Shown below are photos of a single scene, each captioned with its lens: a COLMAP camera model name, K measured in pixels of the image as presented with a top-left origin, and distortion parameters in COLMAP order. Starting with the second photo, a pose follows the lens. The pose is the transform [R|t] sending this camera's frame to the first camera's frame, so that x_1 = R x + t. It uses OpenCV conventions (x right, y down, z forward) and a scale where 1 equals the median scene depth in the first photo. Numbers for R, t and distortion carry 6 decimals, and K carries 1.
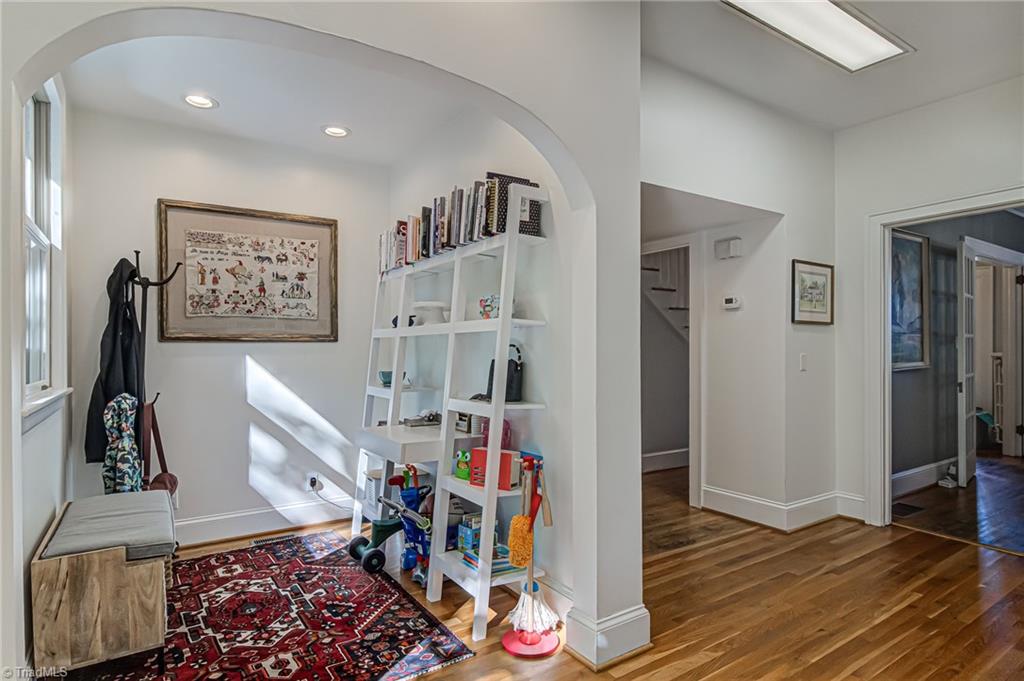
lens RADIAL K [[553.9, 0, 519.1], [0, 553.9, 348.3], [0, 0, 1]] dist [0.004314, -0.001857]
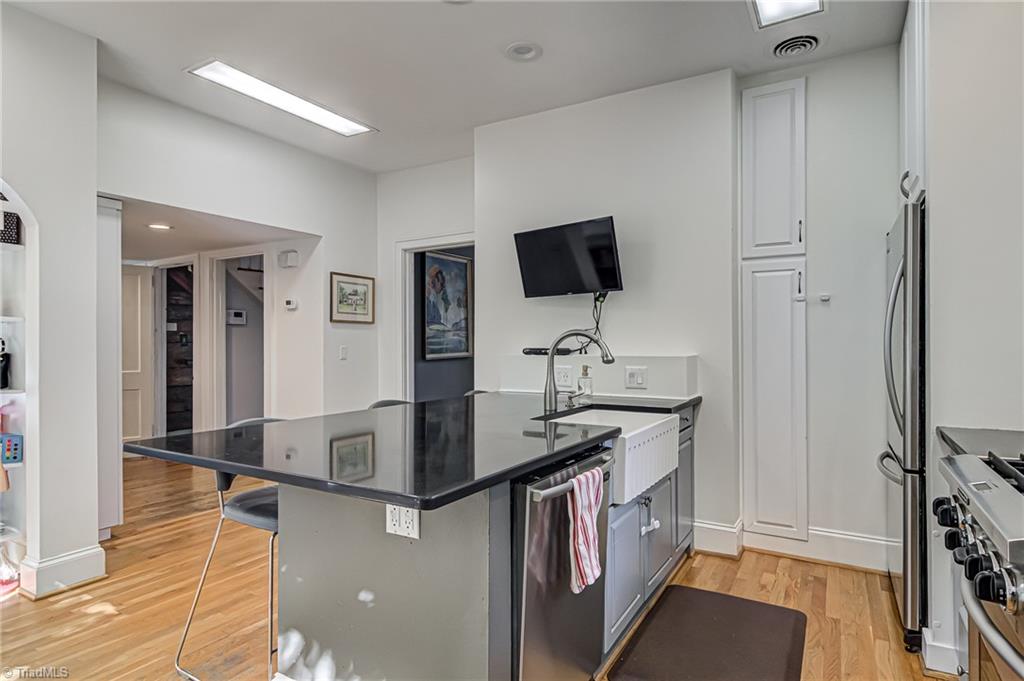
lens RADIAL K [[553.9, 0, 502.5], [0, 553.9, 344.1], [0, 0, 1]] dist [0.004314, -0.001857]
pose [[0.911112, 0.002411, 0.412153, 0.309605], [-0.004787, 0.999977, 0.004732, -0.002522], [-0.412132, -0.006284, 0.911102, -0.302542]]
